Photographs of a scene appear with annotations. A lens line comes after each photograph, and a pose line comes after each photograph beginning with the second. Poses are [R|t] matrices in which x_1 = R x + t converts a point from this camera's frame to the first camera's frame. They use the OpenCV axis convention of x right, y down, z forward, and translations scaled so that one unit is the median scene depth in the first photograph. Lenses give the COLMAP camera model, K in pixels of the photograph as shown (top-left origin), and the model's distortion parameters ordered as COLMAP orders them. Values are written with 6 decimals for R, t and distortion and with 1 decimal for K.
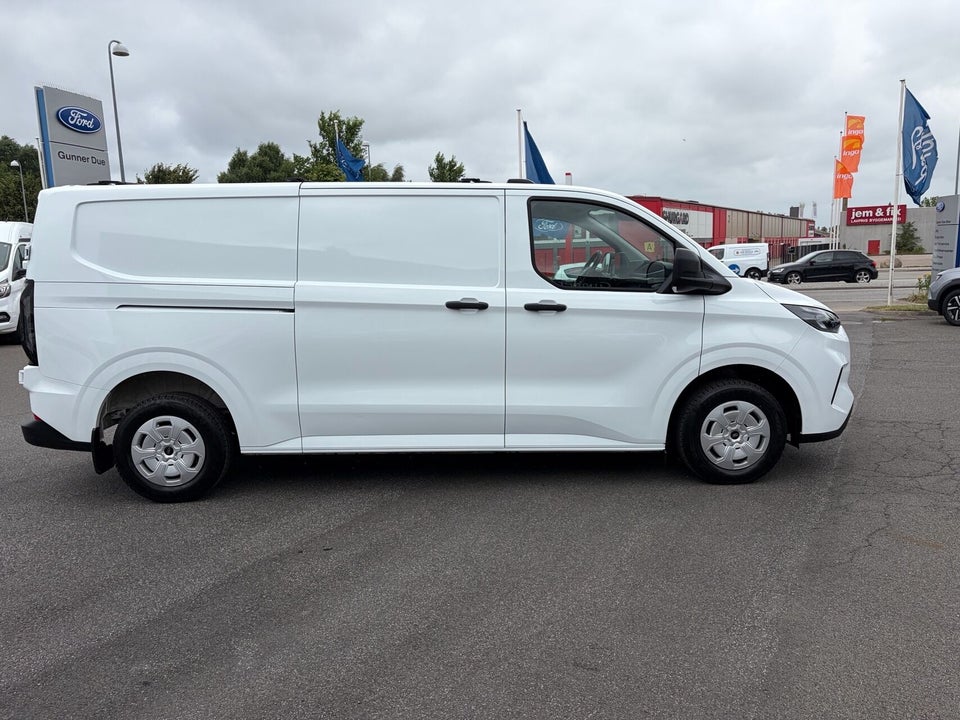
lens RADIAL K [[721.5, 0, 479.2], [0, 721.5, 387.9], [0, 0, 1]] dist [0.076593, -0.084159]
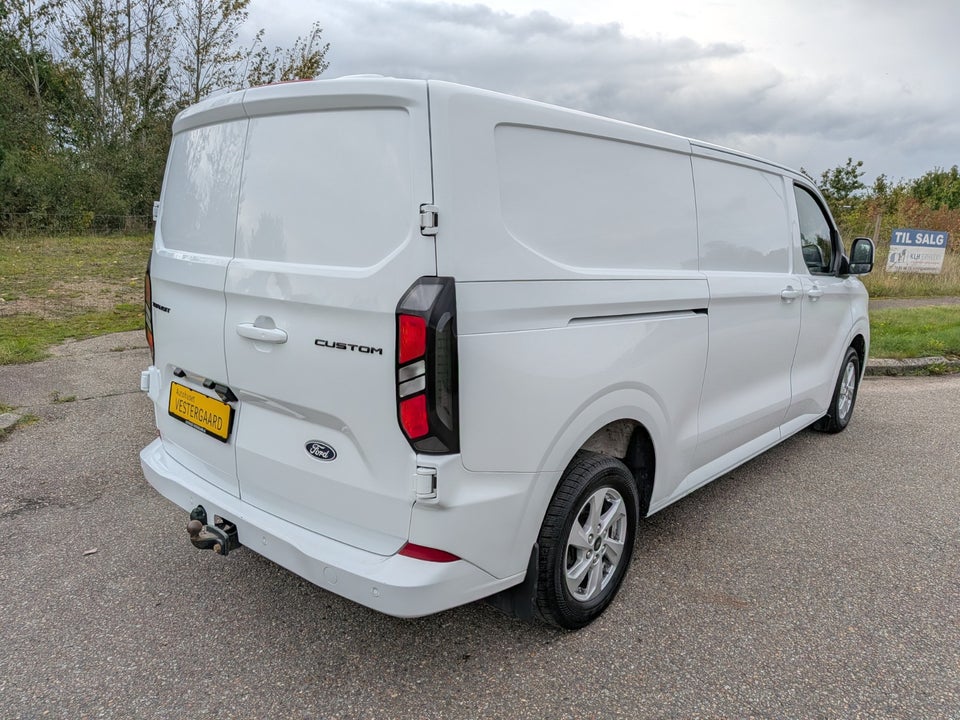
lens RADIAL K [[706.8, 0, 502.9], [0, 706.8, 360.9], [0, 0, 1]] dist [0.046088, -0.338524]
pose [[0.655557, -0.111962, 0.746799, -0.939109], [0.089935, 0.993485, 0.069998, -0.123690], [-0.749771, 0.021276, 0.661355, 0.663052]]
